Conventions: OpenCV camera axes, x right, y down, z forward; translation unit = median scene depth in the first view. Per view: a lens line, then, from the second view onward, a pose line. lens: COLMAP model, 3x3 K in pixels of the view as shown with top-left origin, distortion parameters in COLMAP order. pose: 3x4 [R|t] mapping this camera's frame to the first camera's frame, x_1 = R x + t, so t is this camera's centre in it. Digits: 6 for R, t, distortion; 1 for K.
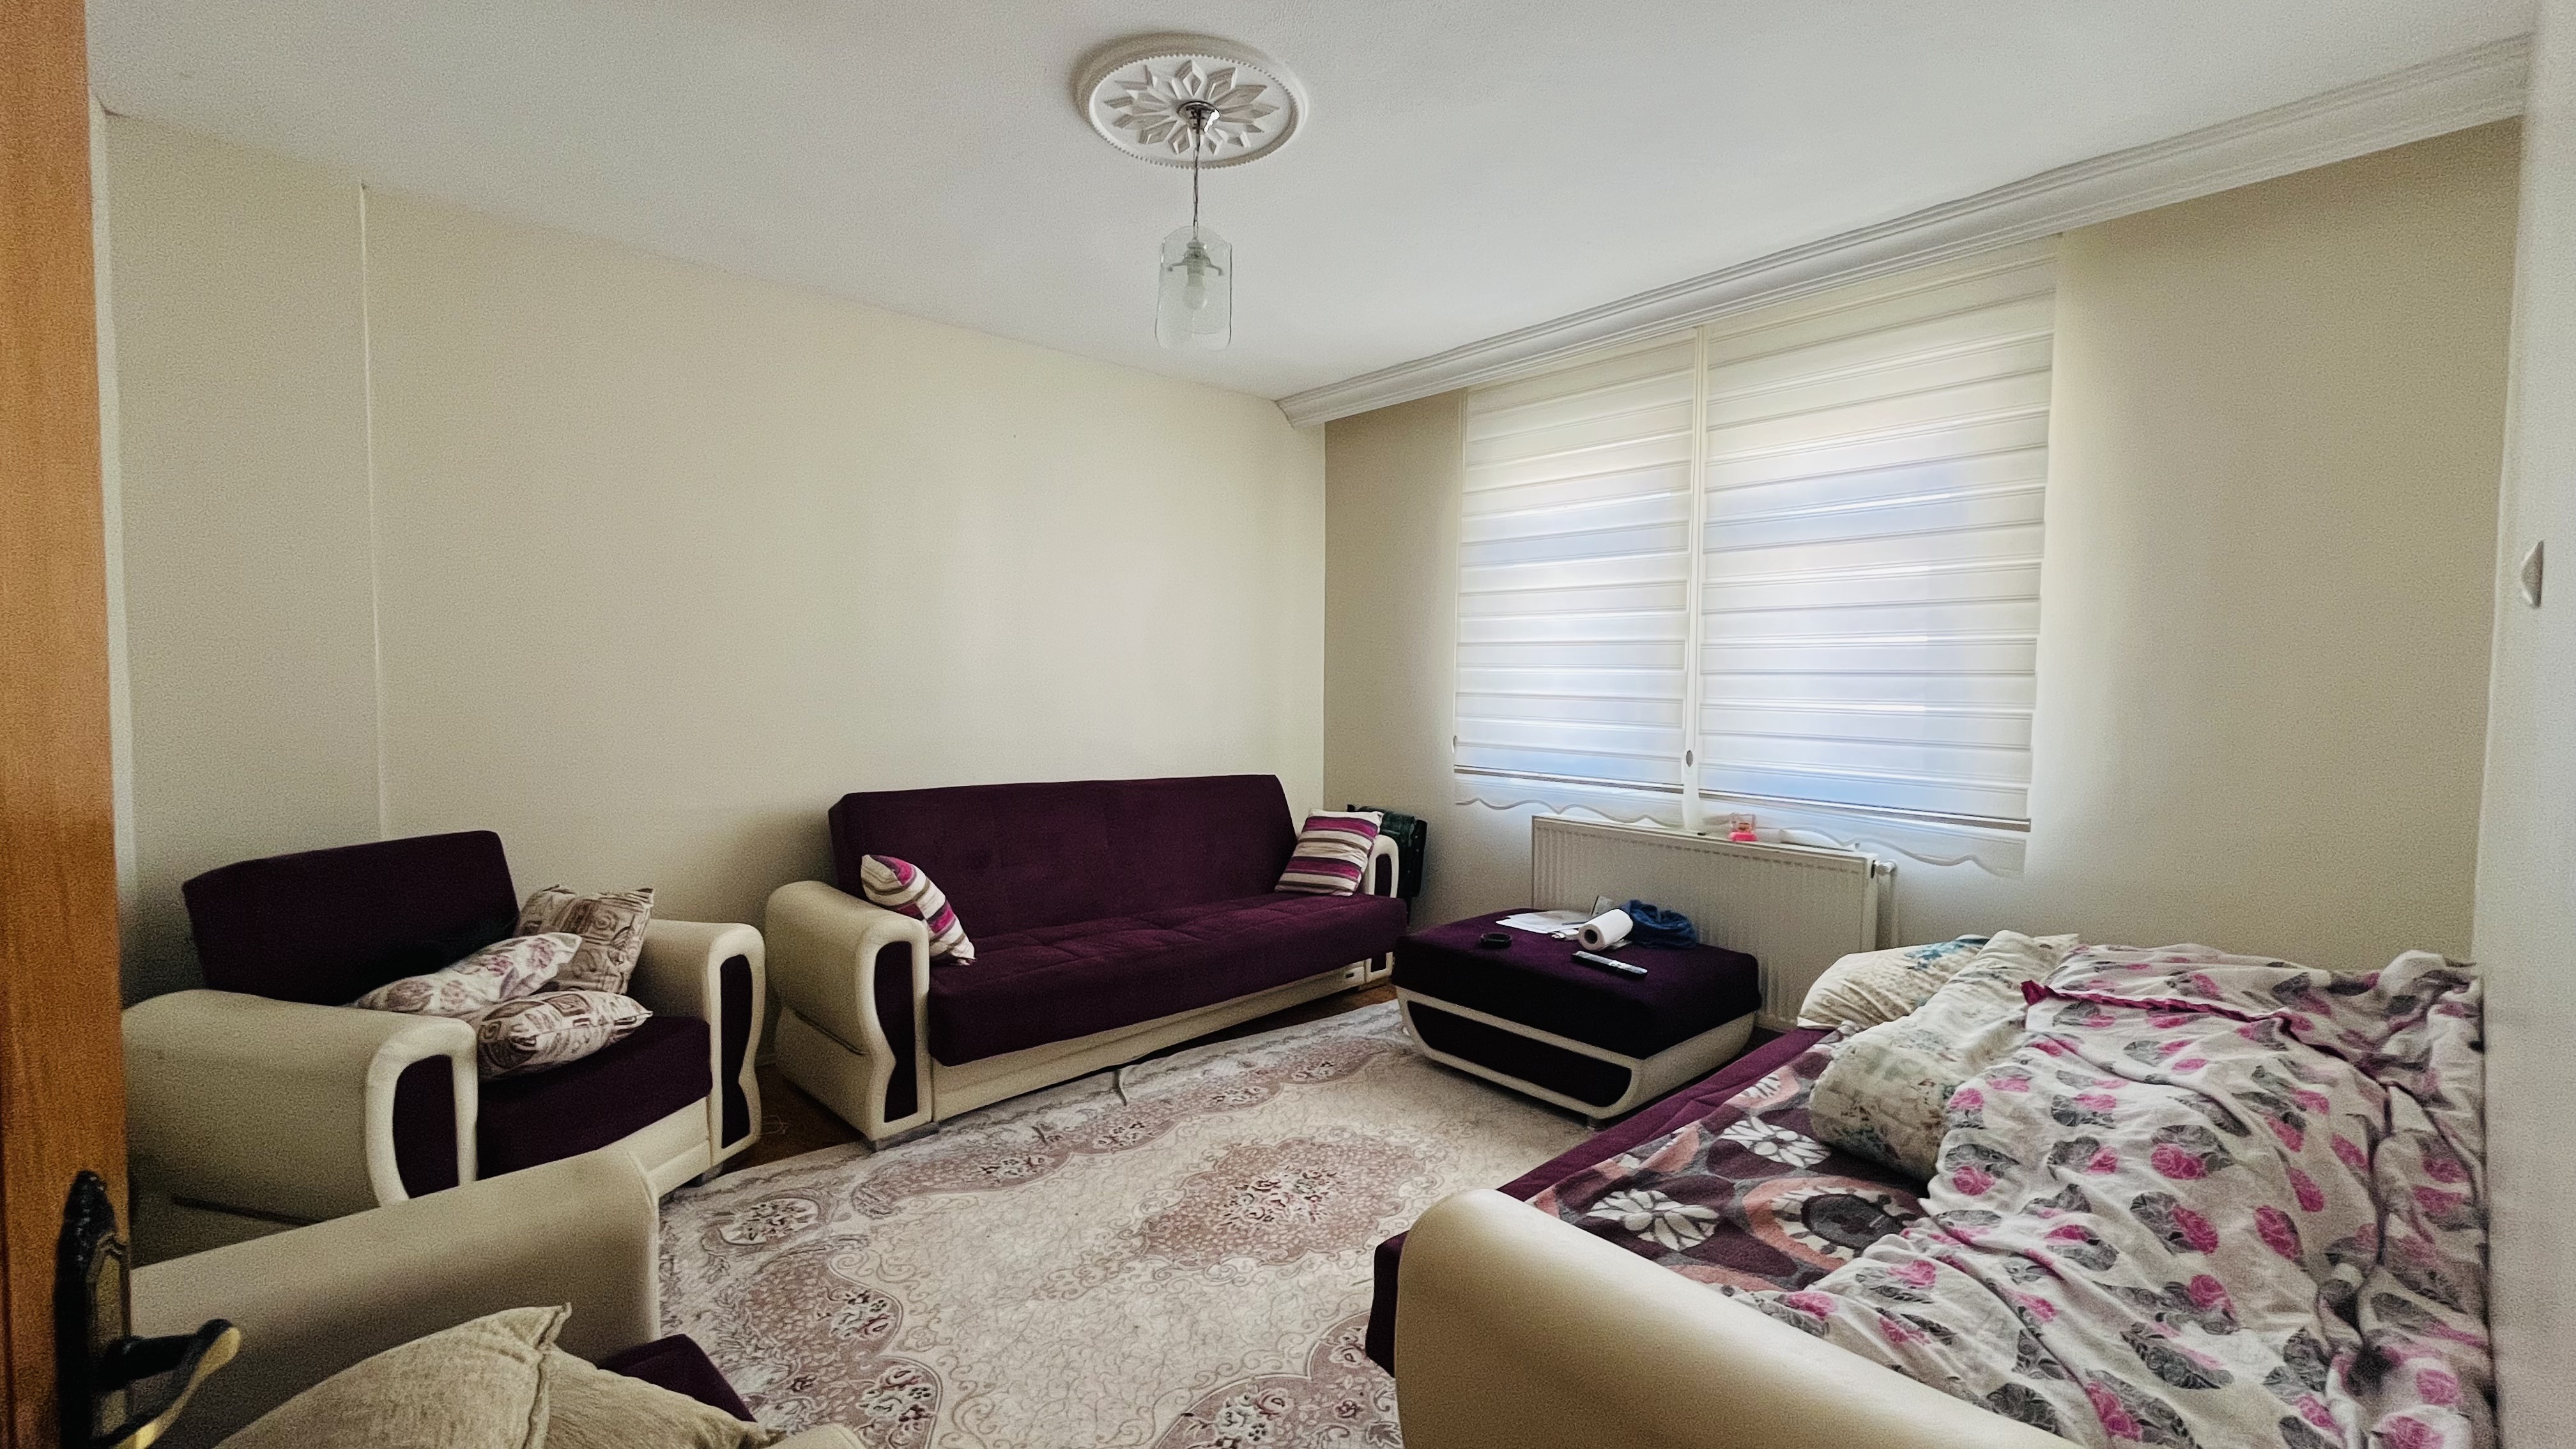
lens RADIAL K [[1034.7, 0, 1285.9], [0, 1034.7, 718.1], [0, 0, 1]] dist [-0.003336, 0.000356]
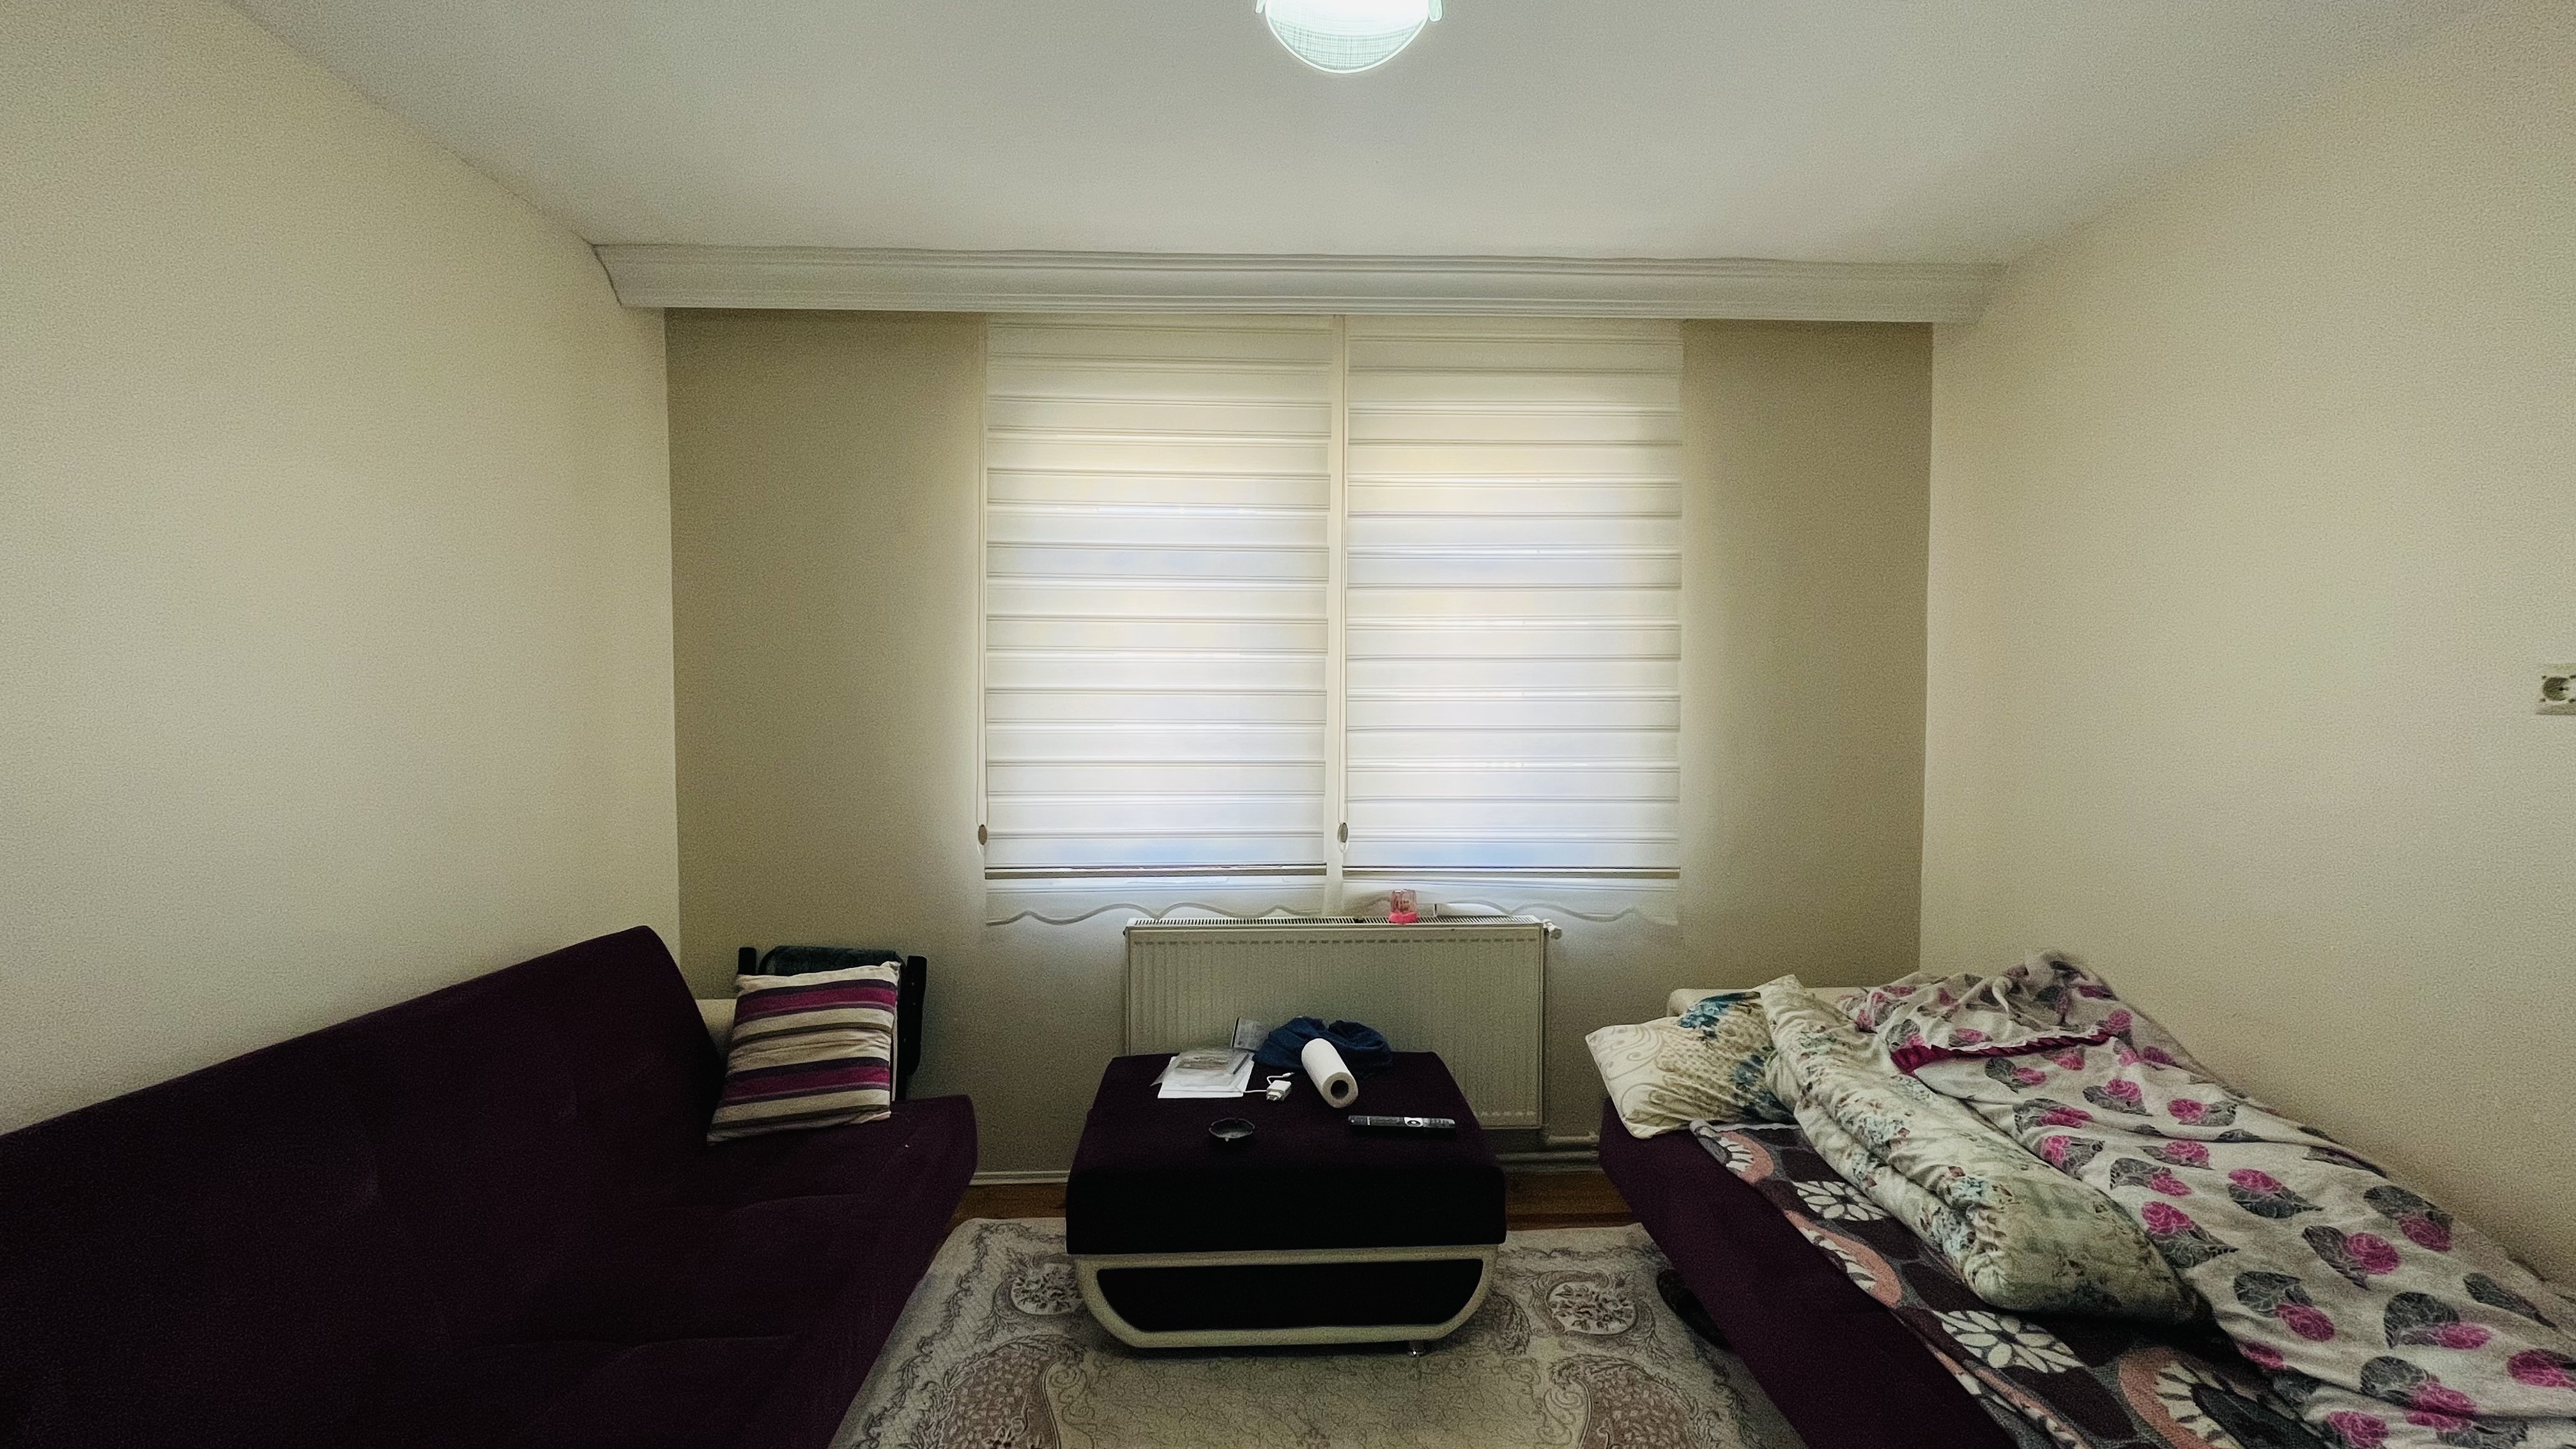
lens RADIAL K [[1034.7, 0, 1277.9], [0, 1034.7, 718.6], [0, 0, 1]] dist [-0.003336, 0.000356]
pose [[0.634486, -0.029221, 0.772382, -0.377024], [0.036715, 0.999297, 0.007645, -0.081153], [-0.772062, 0.023507, 0.635112, 0.673092]]
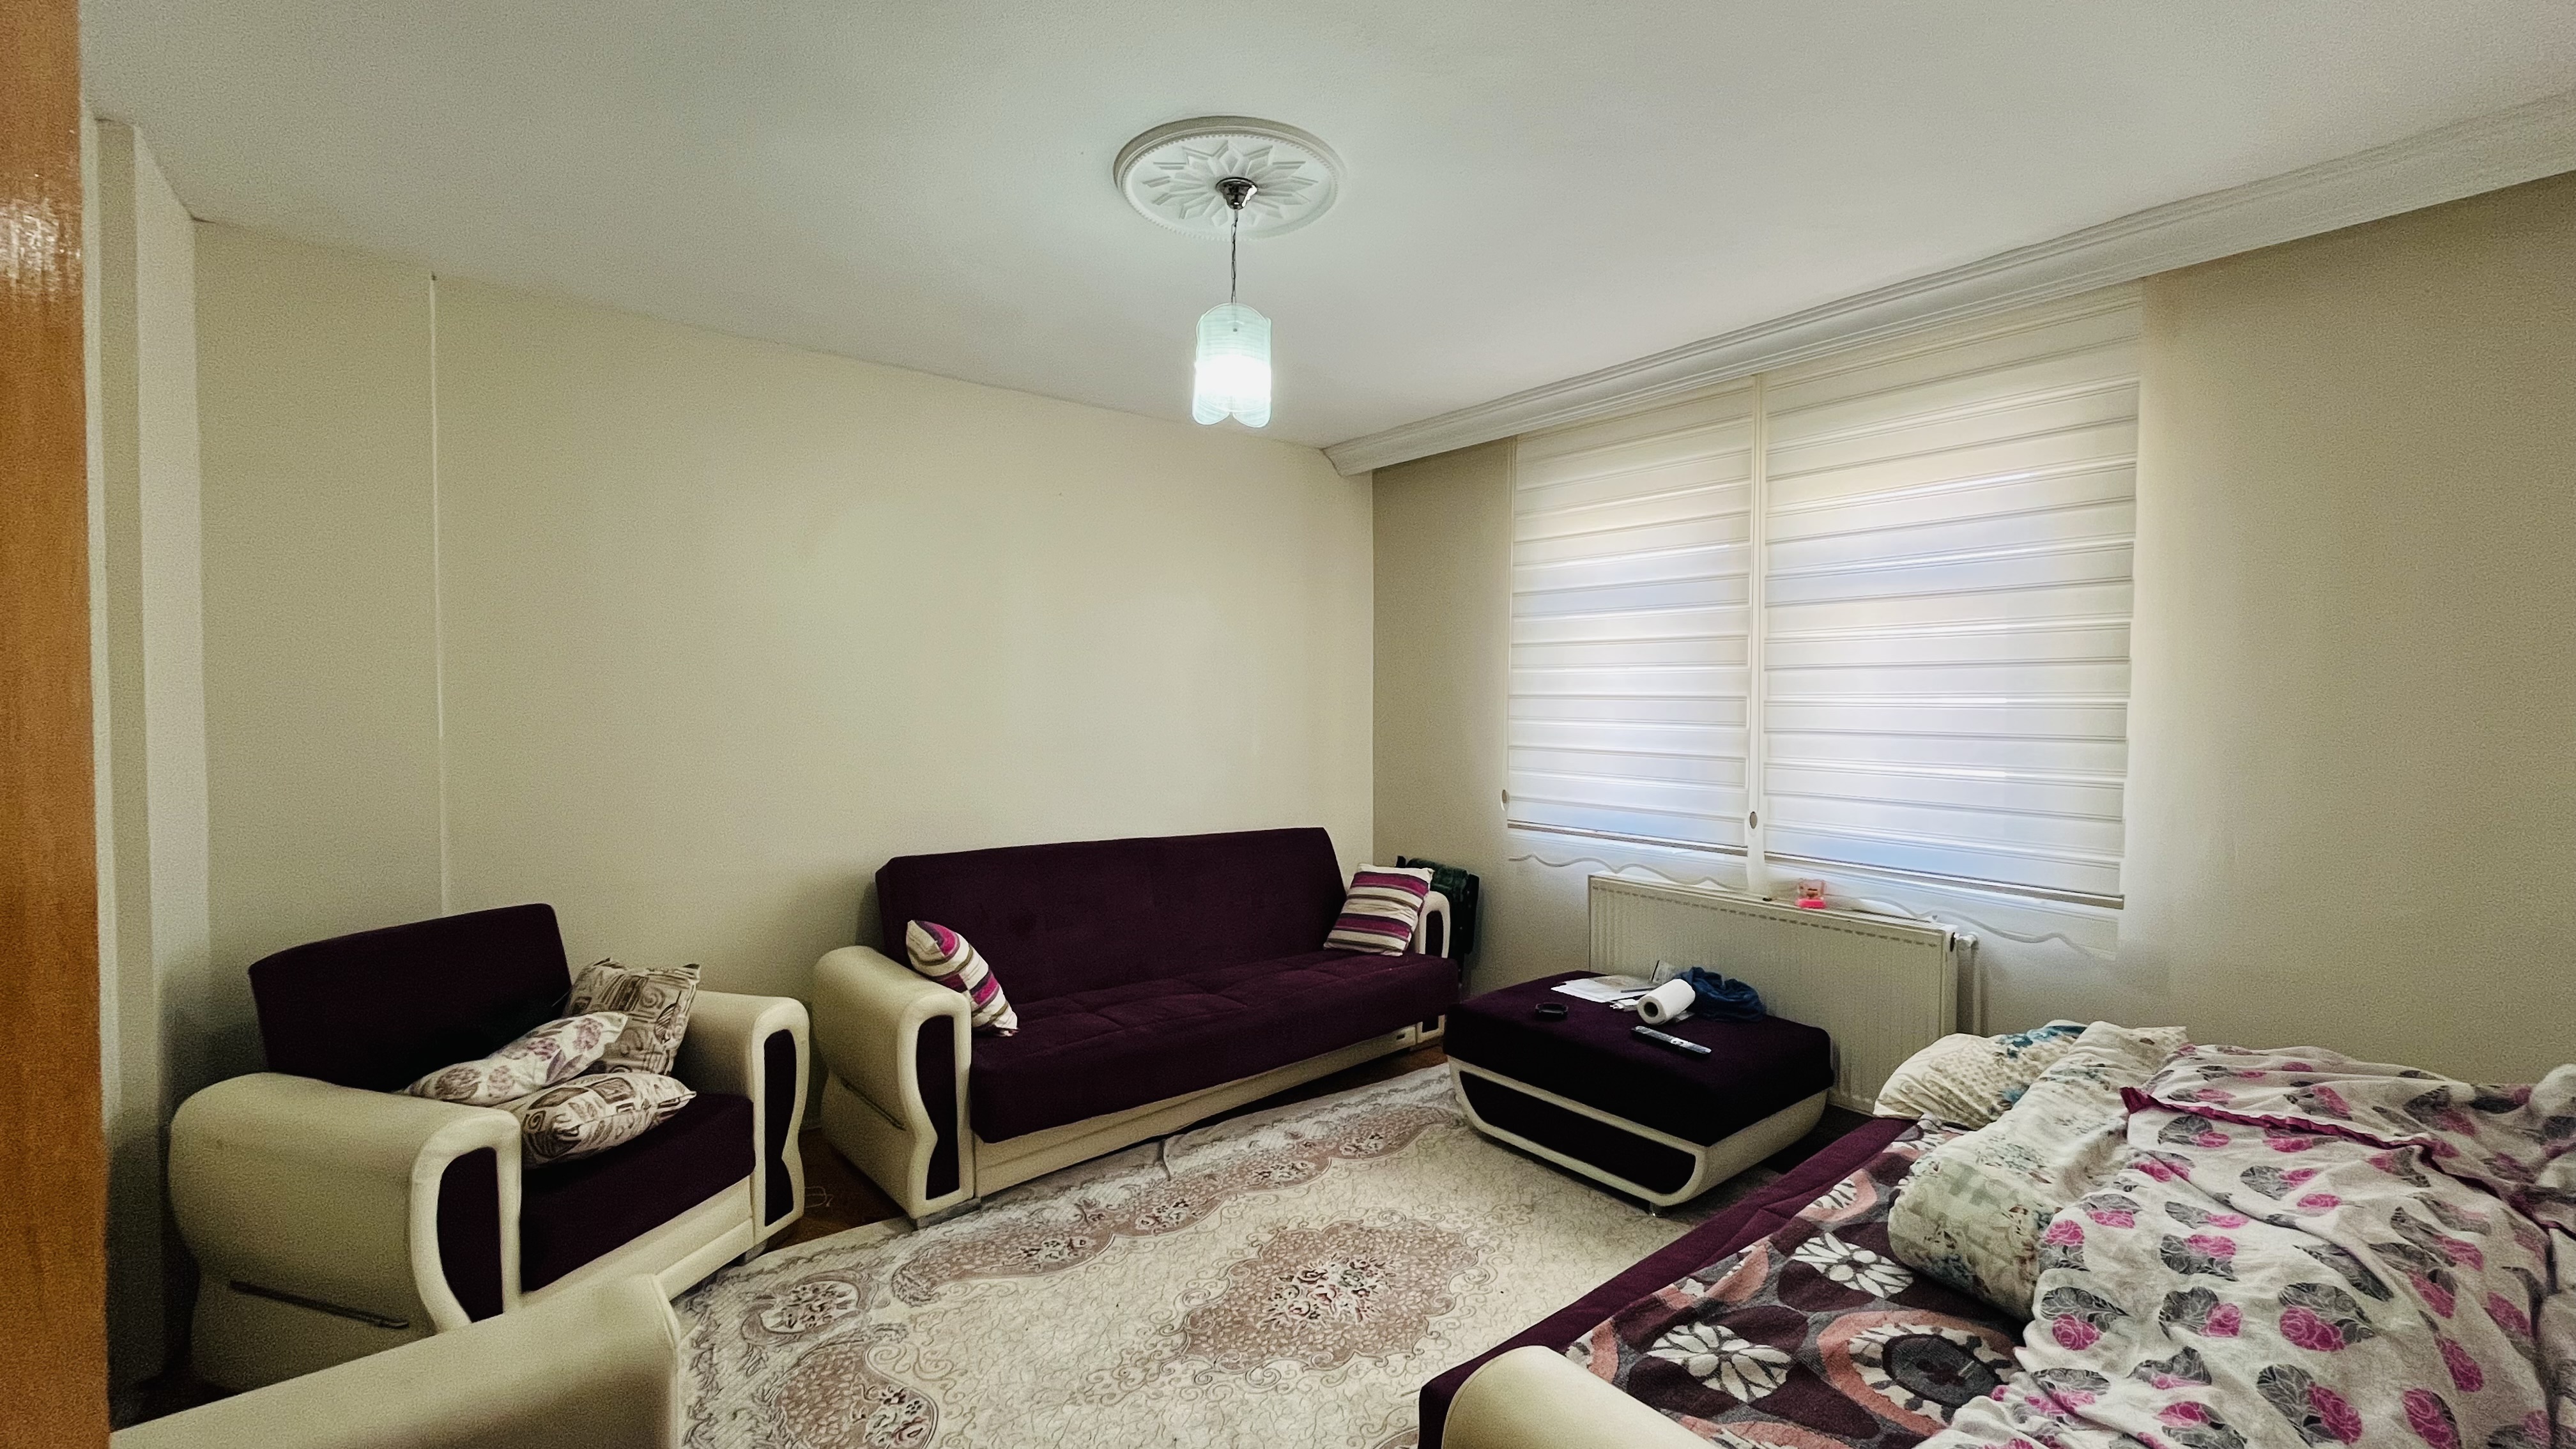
lens RADIAL K [[1034.7, 0, 1286.0], [0, 1034.7, 718.0], [0, 0, 1]] dist [-0.003336, 0.000356]
pose [[0.998659, -0.005394, -0.051480, 0.009333], [0.004284, 0.999757, -0.021643, -0.048930], [0.051584, 0.021394, 0.998439, 0.021846]]
